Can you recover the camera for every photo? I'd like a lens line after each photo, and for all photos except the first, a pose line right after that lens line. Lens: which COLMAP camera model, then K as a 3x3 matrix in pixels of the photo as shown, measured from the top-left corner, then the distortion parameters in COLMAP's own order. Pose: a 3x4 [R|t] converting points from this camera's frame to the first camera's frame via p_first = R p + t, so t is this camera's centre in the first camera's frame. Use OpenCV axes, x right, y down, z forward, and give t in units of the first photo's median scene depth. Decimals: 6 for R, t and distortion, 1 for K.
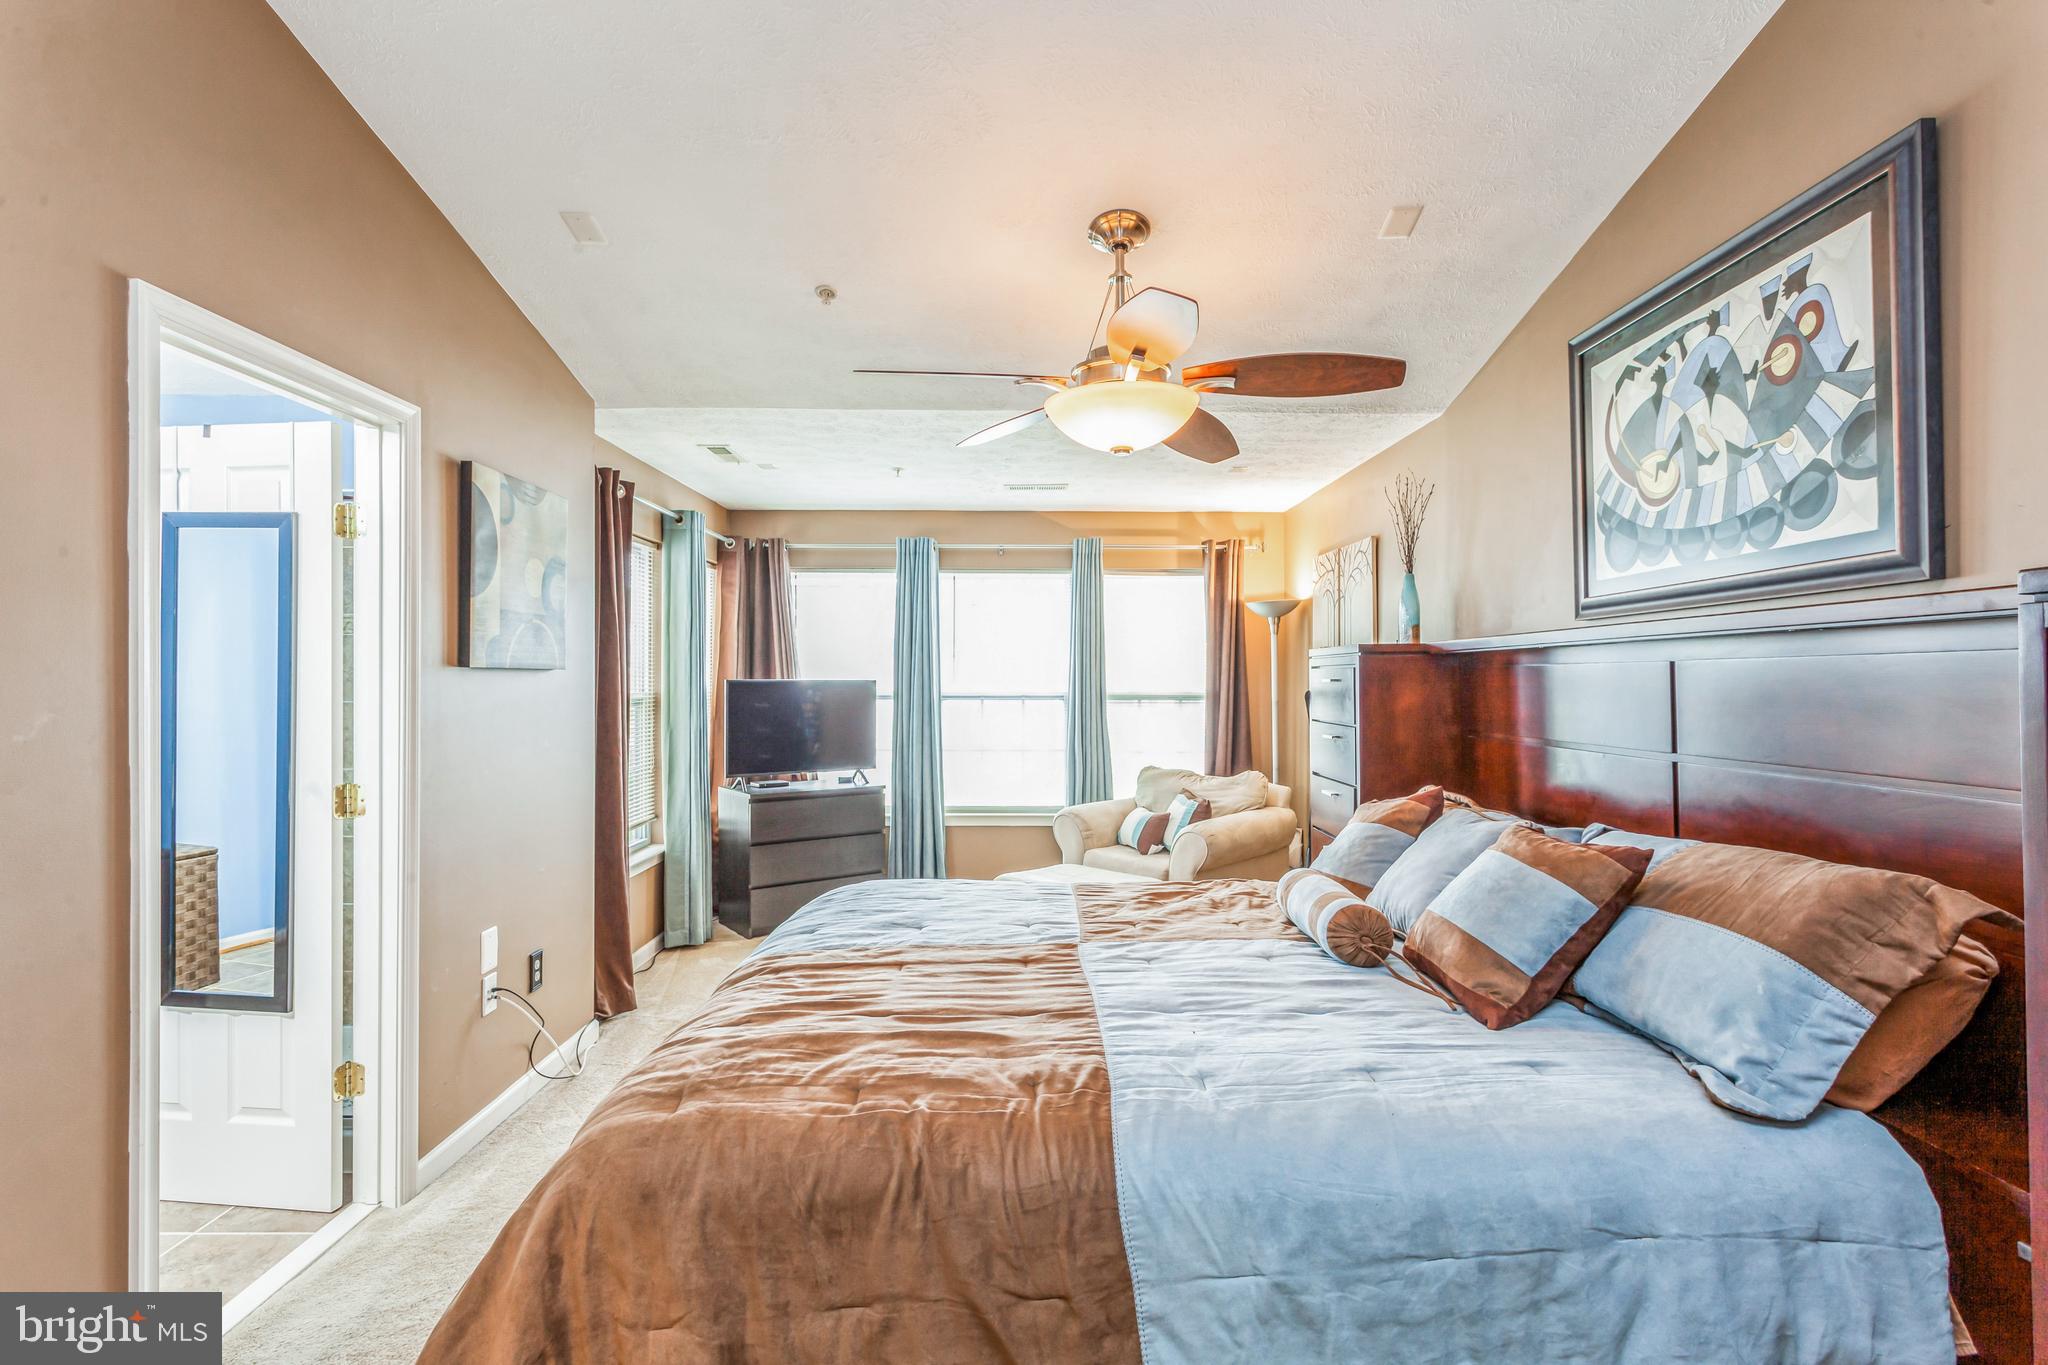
lens RADIAL K [[978.4, 0, 1025.7], [0, 978.4, 673.5], [0, 0, 1]] dist [0.002921, 0.001209]
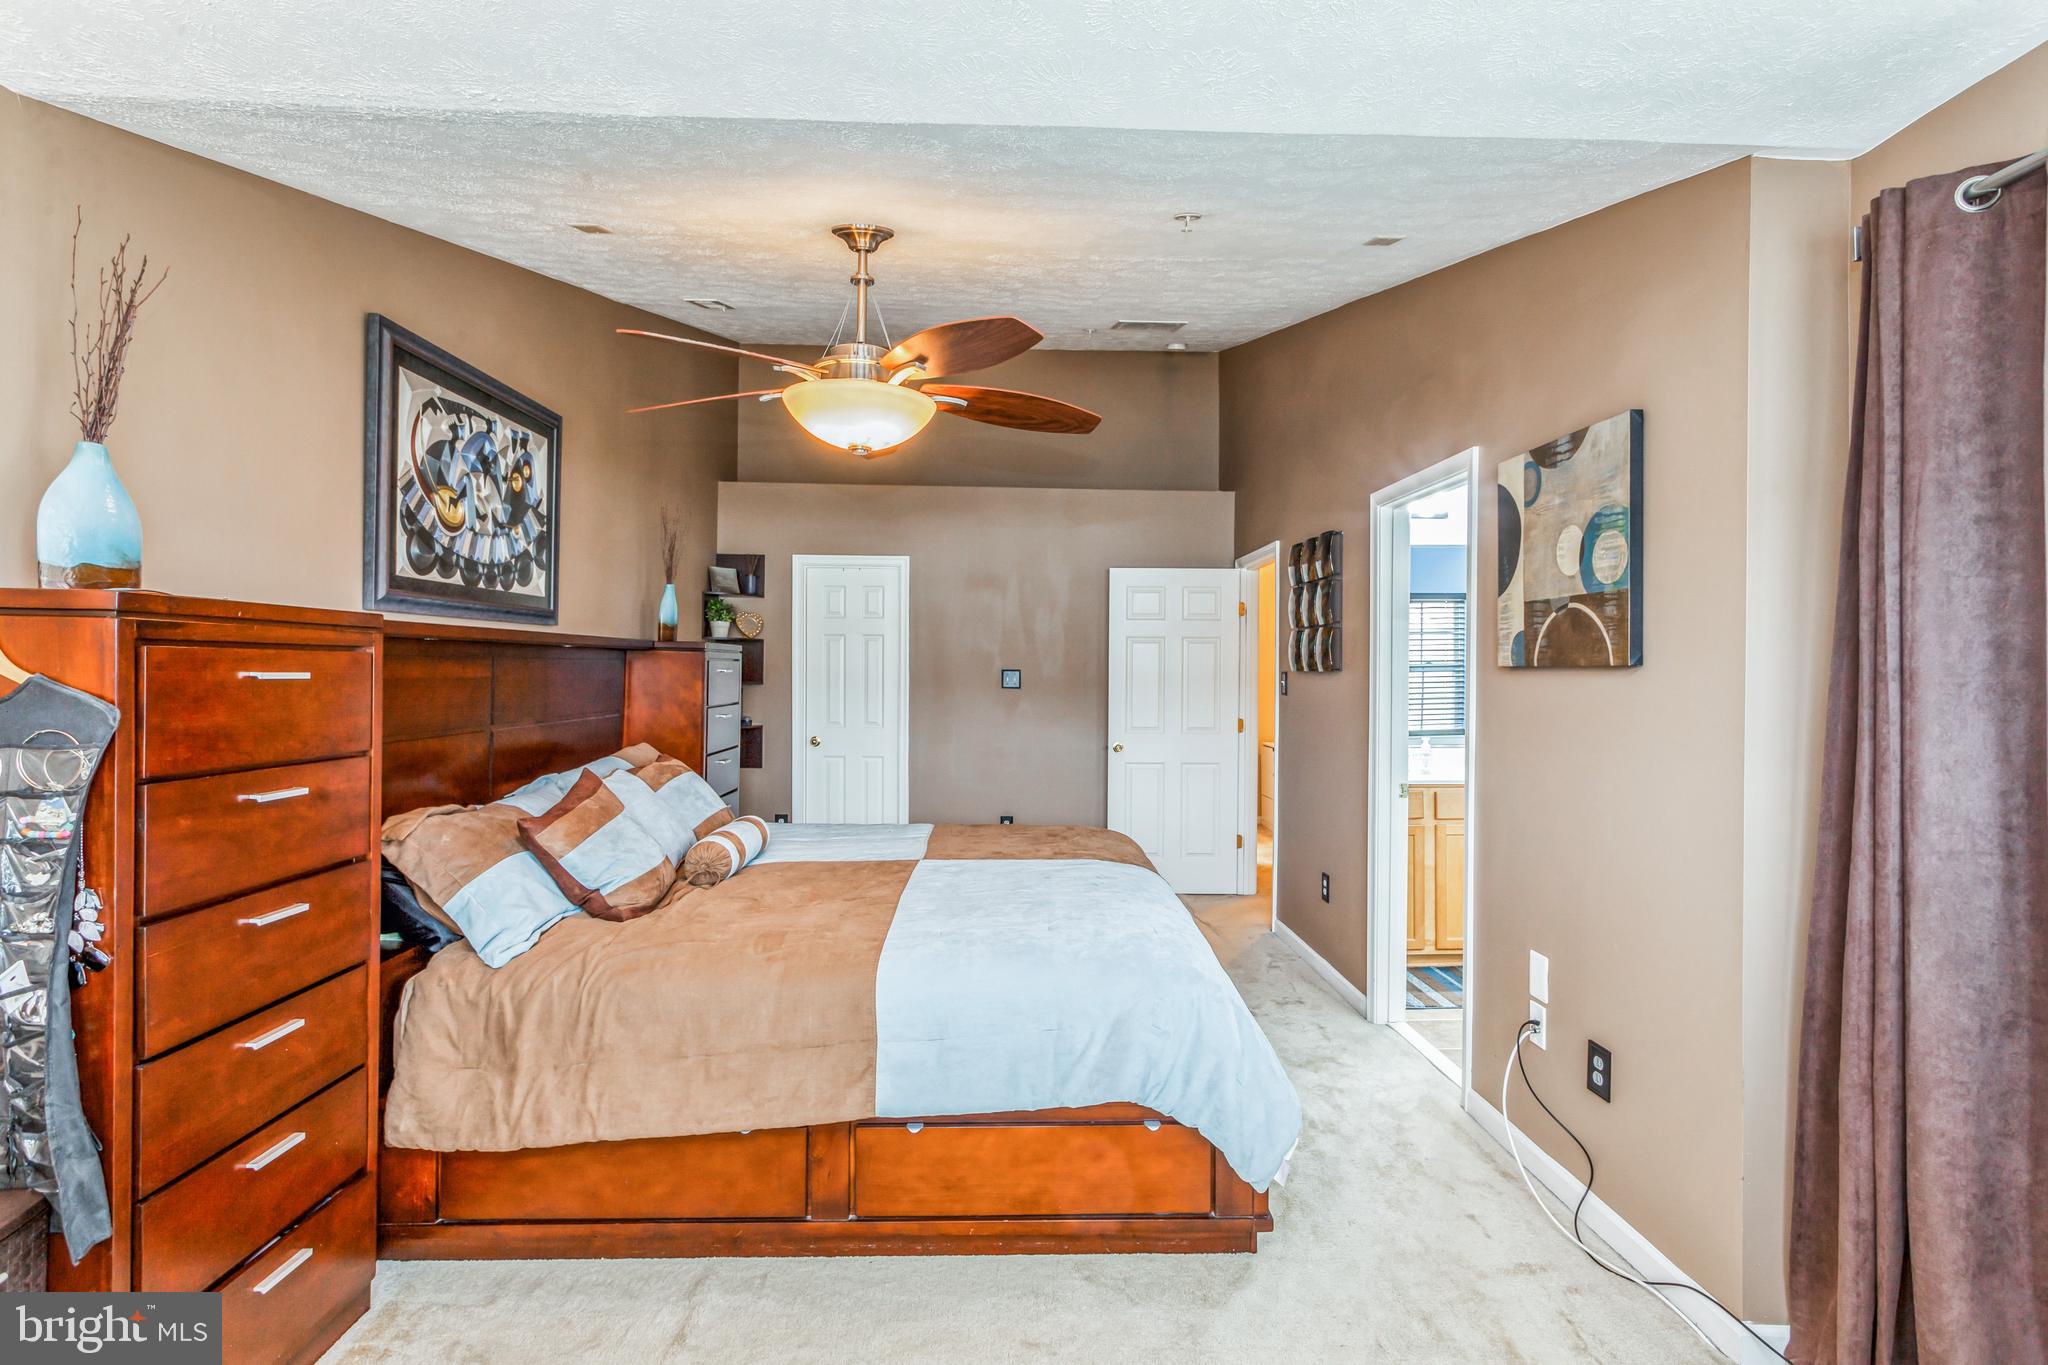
lens RADIAL K [[978.4, 0, 1023.2], [0, 978.4, 680.4], [0, 0, 1]] dist [0.002921, 0.001209]
pose [[-0.999527, -0.003964, -0.030511, -0.041203], [-0.004180, 0.999967, 0.007036, 0.005045], [0.030482, 0.007160, -0.999510, 2.182701]]
